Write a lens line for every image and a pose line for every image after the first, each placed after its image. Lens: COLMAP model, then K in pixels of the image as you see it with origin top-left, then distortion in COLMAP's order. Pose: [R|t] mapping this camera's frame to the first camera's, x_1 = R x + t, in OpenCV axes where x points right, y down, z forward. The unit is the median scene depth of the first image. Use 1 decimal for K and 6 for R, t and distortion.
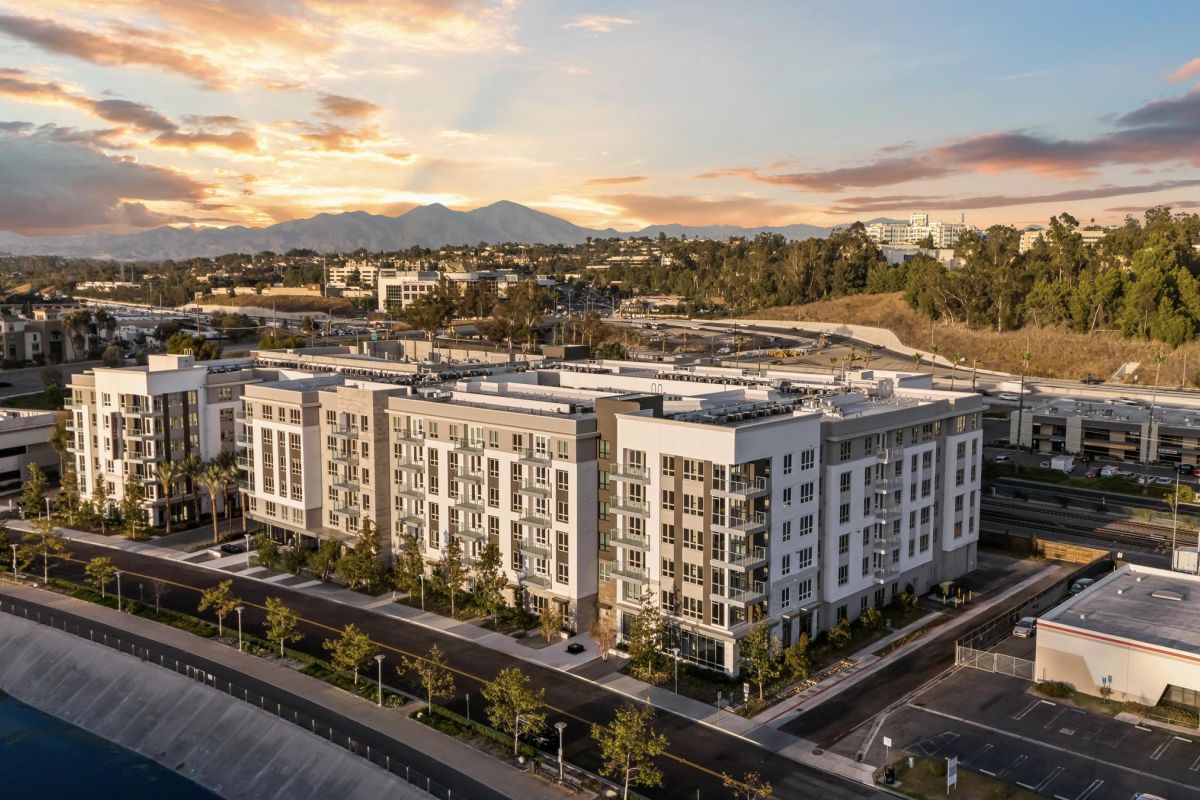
lens RADIAL K [[916.4, 0, 600.0], [0, 916.4, 400.0], [0, 0, 1]] dist [0.052616, 0.000003]
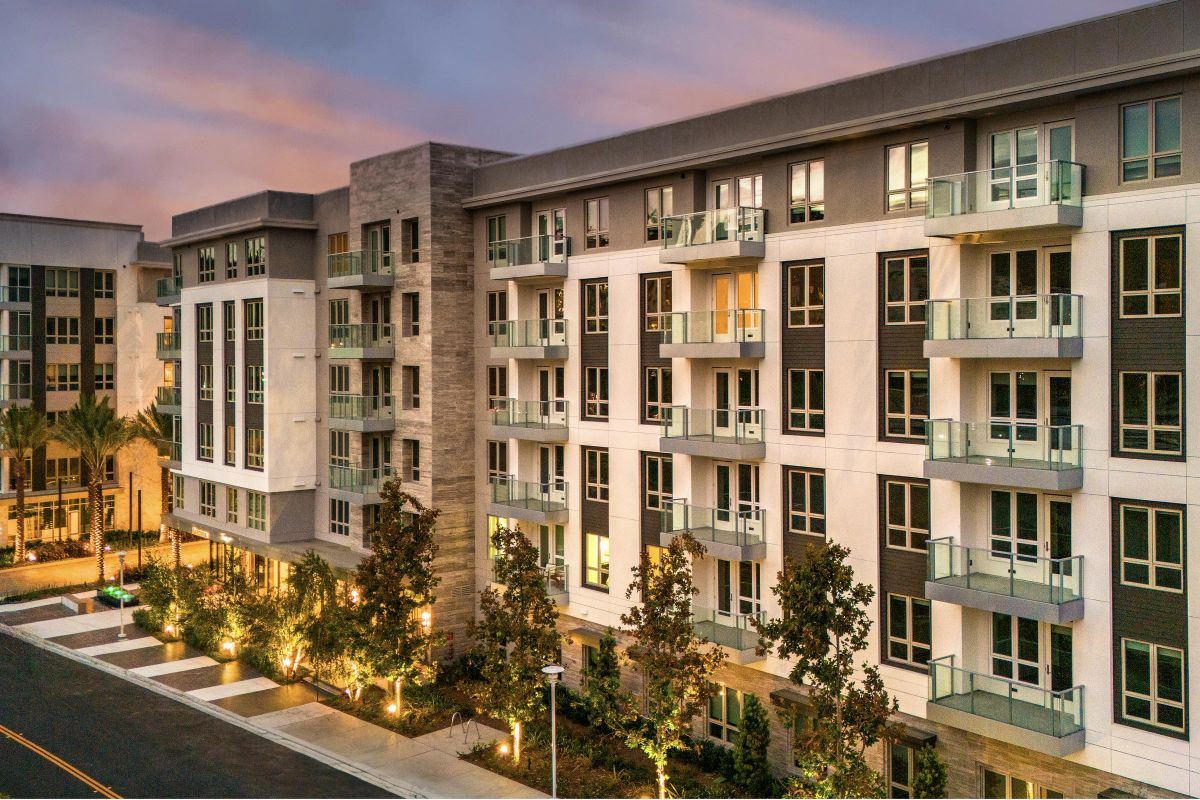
lens RADIAL K [[1153.9, 0, 599.0], [0, 1153.9, 354.2], [0, 0, 1]] dist [0.041801, -0.004721]
pose [[0.983431, -0.007386, -0.181135, -0.101016], [-0.011274, 0.994744, -0.101772, 0.115074], [0.180934, 0.102128, 0.978178, 0.573138]]
